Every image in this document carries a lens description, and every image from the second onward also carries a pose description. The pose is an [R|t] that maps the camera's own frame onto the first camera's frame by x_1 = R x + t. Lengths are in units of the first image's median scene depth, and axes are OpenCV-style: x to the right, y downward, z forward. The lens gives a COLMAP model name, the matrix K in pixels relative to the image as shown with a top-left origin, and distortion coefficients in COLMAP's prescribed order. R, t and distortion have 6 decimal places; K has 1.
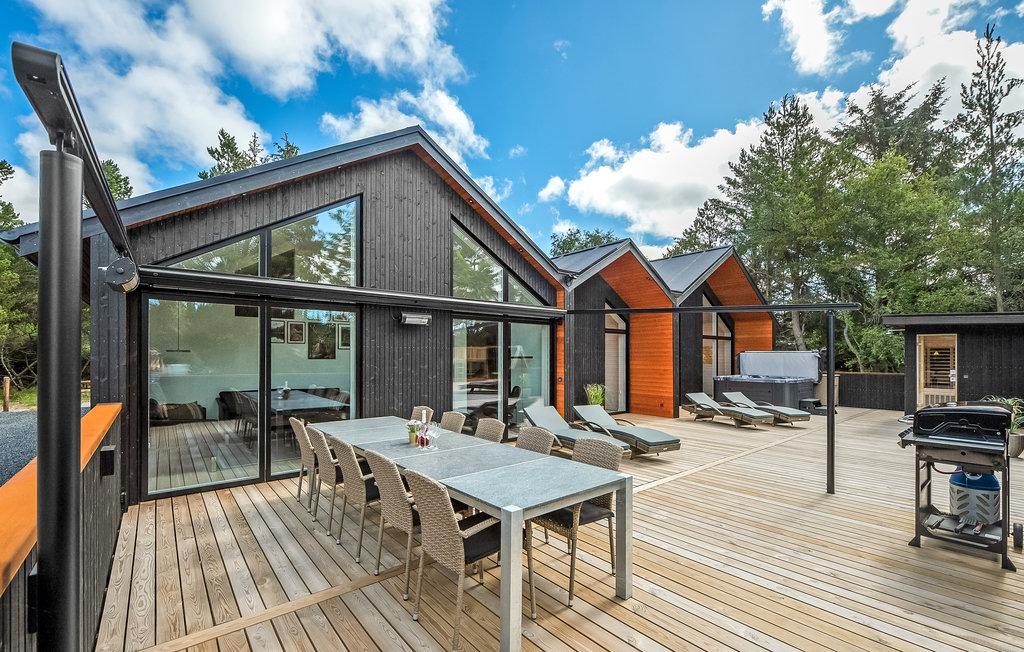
lens RADIAL K [[431.4, 0, 502.2], [0, 431.4, 354.8], [0, 0, 1]] dist [0.003942, 0.001531]
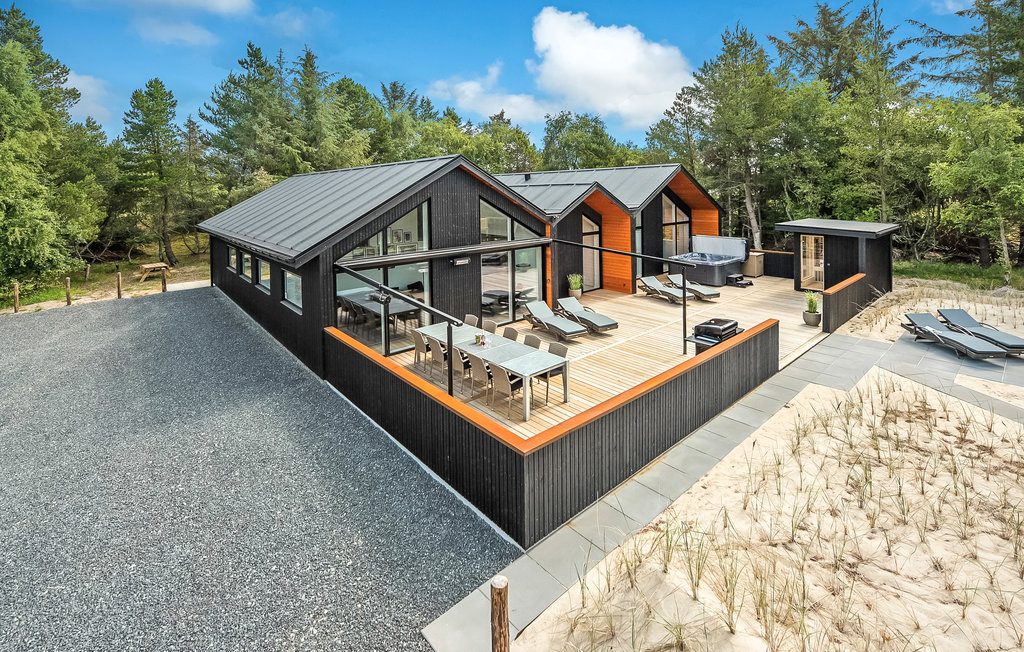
lens RADIAL K [[431.4, 0, 502.0], [0, 431.4, 278.6], [0, 0, 1]] dist [0.003942, 0.001531]
pose [[0.999498, -0.031640, 0.001713, -0.033798], [0.030829, 0.983526, 0.178121, -0.222907], [-0.007321, -0.177979, 0.984007, -0.489020]]
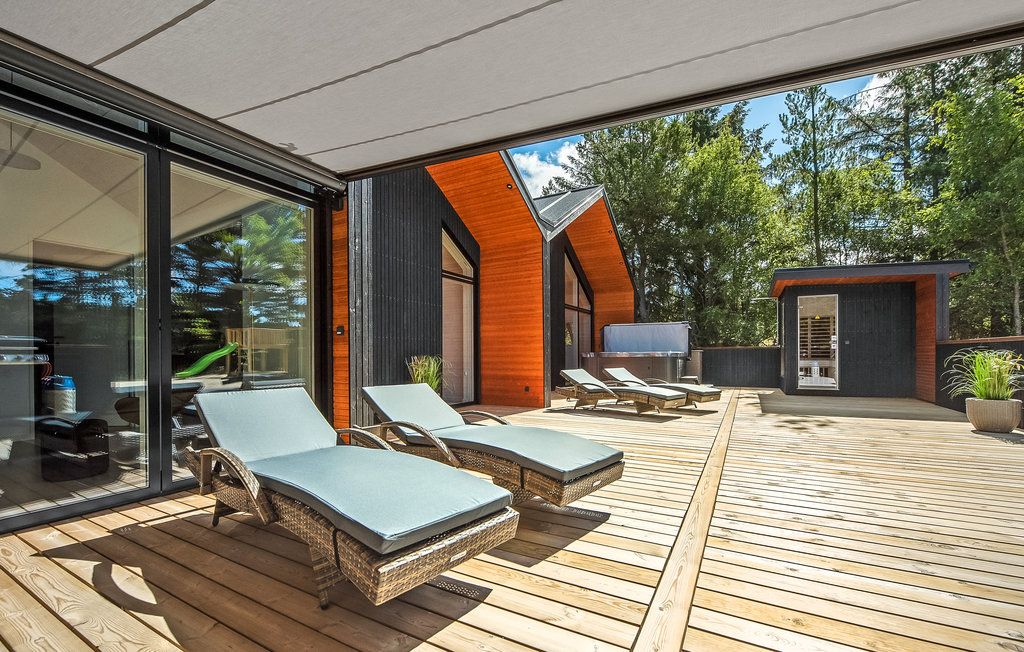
lens RADIAL K [[431.4, 0, 514.6], [0, 431.4, 357.4], [0, 0, 1]] dist [0.003942, 0.001531]
pose [[0.925487, -0.006527, 0.378723, 0.132544], [0.003155, 0.999950, 0.009524, 0.080558], [-0.378766, -0.007619, 0.925461, 0.516926]]
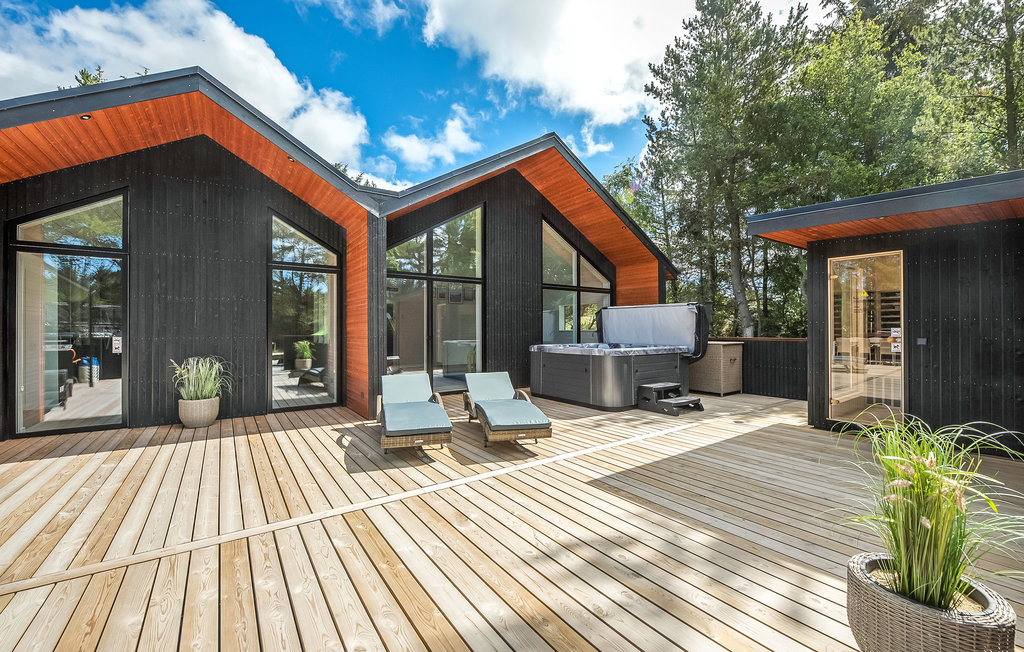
lens RADIAL K [[410.2, 0, 513.8], [0, 410.2, 328.0], [0, 0, 1]] dist [0.011033, -0.000451]
pose [[0.998838, -0.004829, -0.047953, 0.777932], [0.004903, 0.999987, 0.001429, 0.037405], [0.047946, -0.001662, 0.998849, 0.644447]]
